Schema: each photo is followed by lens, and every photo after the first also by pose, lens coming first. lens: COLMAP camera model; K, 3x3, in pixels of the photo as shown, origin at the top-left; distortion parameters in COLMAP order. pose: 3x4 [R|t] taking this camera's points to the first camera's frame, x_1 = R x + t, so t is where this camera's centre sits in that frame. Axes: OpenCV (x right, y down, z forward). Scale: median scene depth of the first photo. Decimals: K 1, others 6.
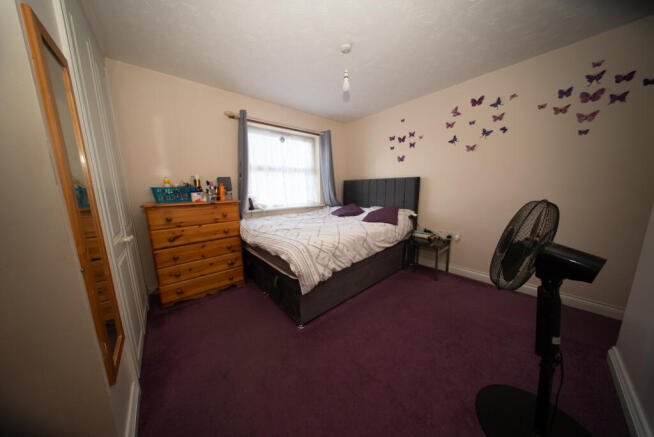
lens RADIAL K [[192.1, 0, 328.0], [0, 192.1, 219.5], [0, 0, 1]] dist [0.005320, -0.000322]
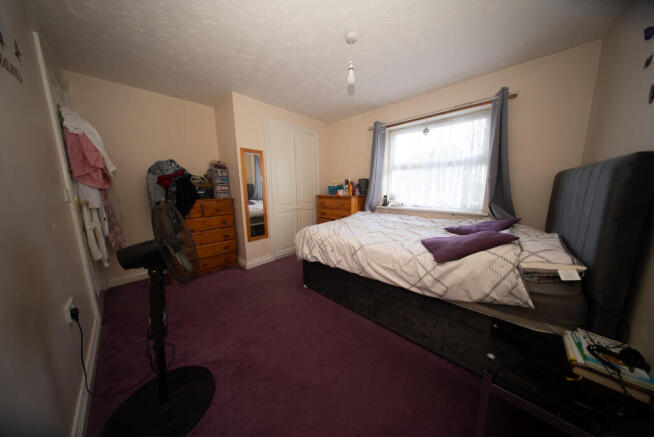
lens RADIAL K [[192.1, 0, 328.6], [0, 192.1, 218.5], [0, 0, 1]] dist [0.005320, -0.000322]
pose [[0.095732, 0.167000, -0.981298, 0.751174], [-0.161954, 0.975303, 0.150180, -0.103249], [0.982144, 0.144548, 0.120415, 0.604246]]
